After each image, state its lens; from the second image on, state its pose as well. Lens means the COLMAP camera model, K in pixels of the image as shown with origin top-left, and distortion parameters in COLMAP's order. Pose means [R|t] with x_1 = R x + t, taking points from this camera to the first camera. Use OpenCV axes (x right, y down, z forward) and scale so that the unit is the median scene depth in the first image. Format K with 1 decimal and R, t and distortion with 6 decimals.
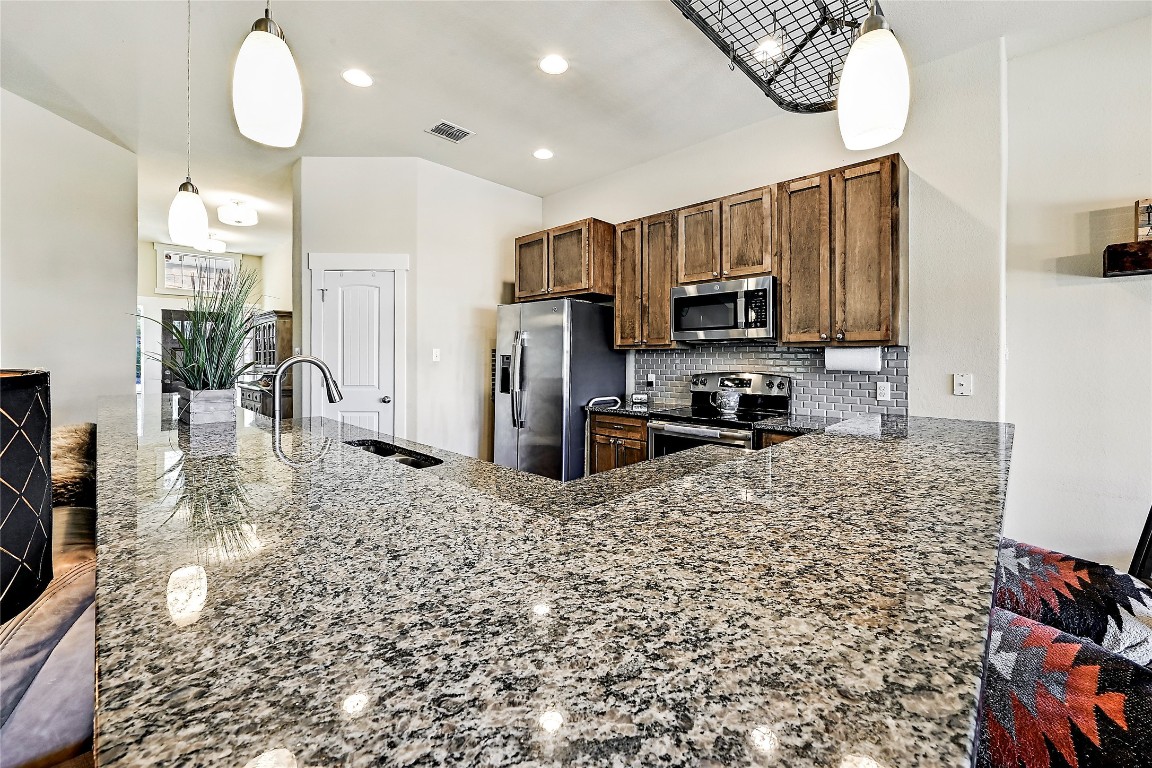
lens RADIAL K [[471.0, 0, 578.7], [0, 471.0, 356.2], [0, 0, 1]] dist [0.007228, -0.000137]
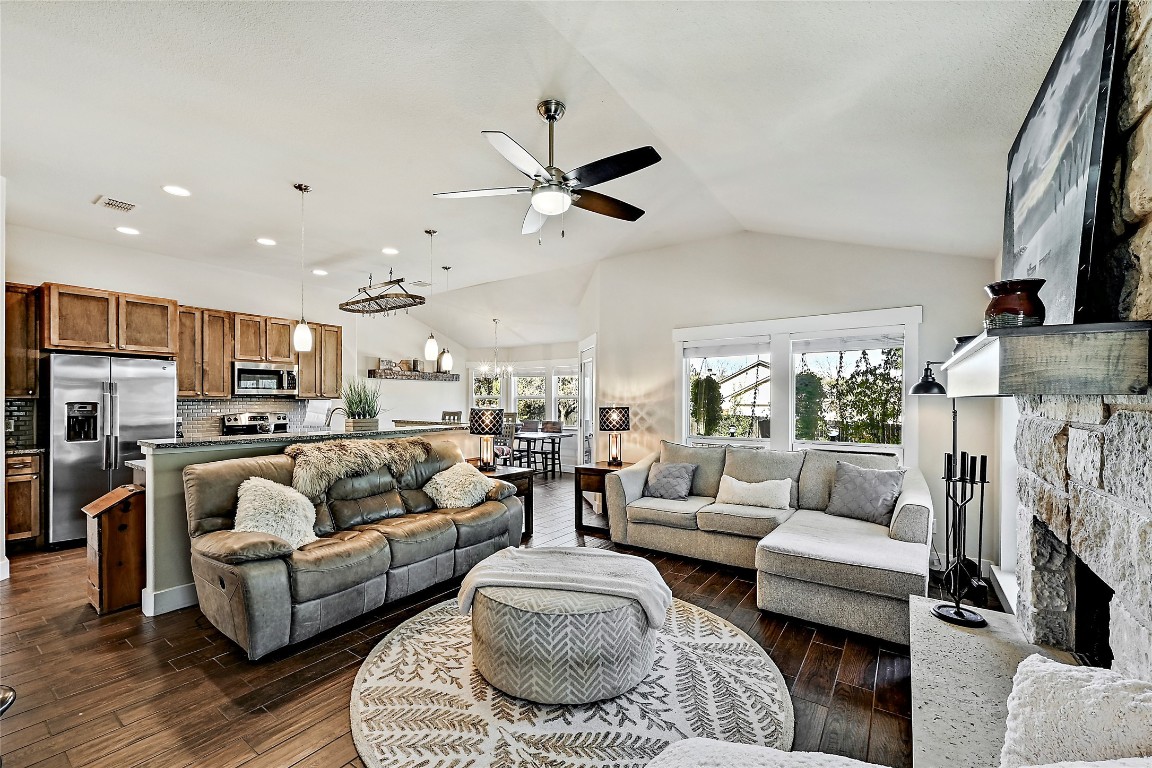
lens RADIAL K [[476.8, 0, 558.9], [0, 476.8, 398.8], [0, 0, 1]] dist [-0.000448, 0.000119]
pose [[-0.139086, -0.000181, 0.990280, -1.810835], [-0.001021, 0.999999, 0.000040, -0.020177], [-0.990280, -0.001006, -0.139086, 0.140997]]
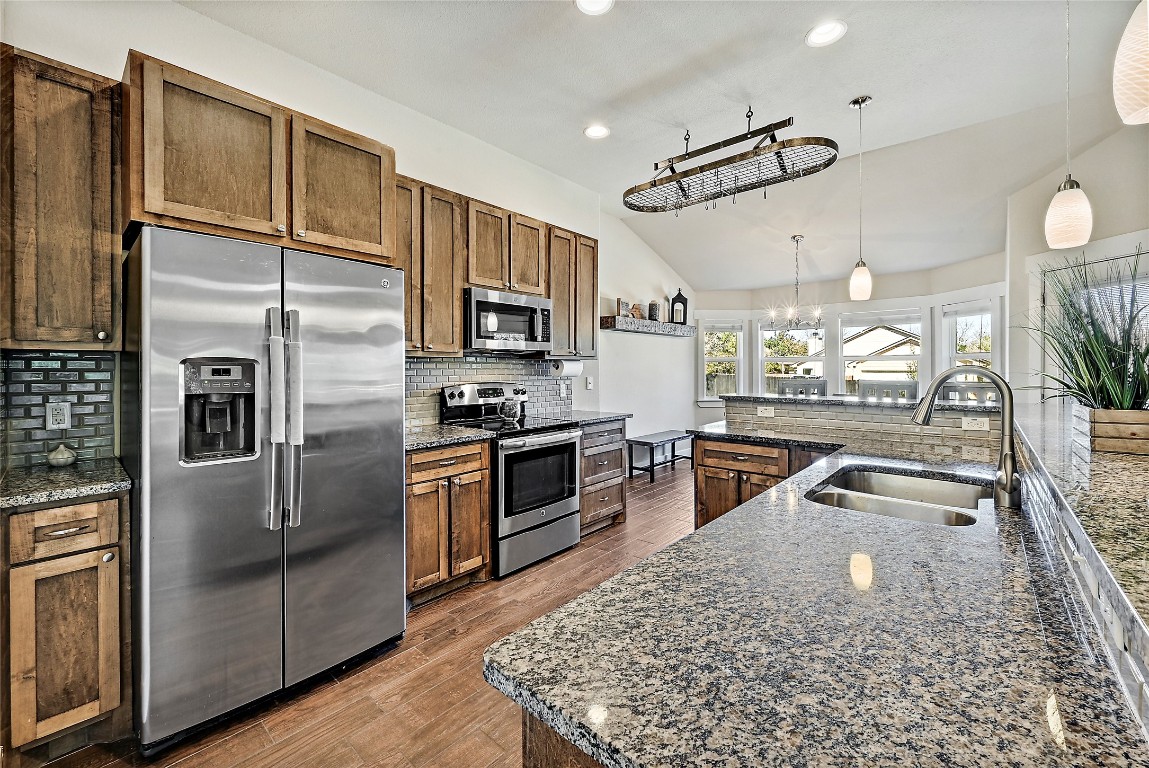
lens RADIAL K [[459.7, 0, 579.4], [0, 459.7, 367.0], [0, 0, 1]] dist [-0.002143, -0.000164]
pose [[-0.053078, -0.000847, 0.998590, -0.750458], [0.003342, 0.999994, 0.001026, 0.002008], [-0.998585, 0.003392, -0.053075, 0.969216]]
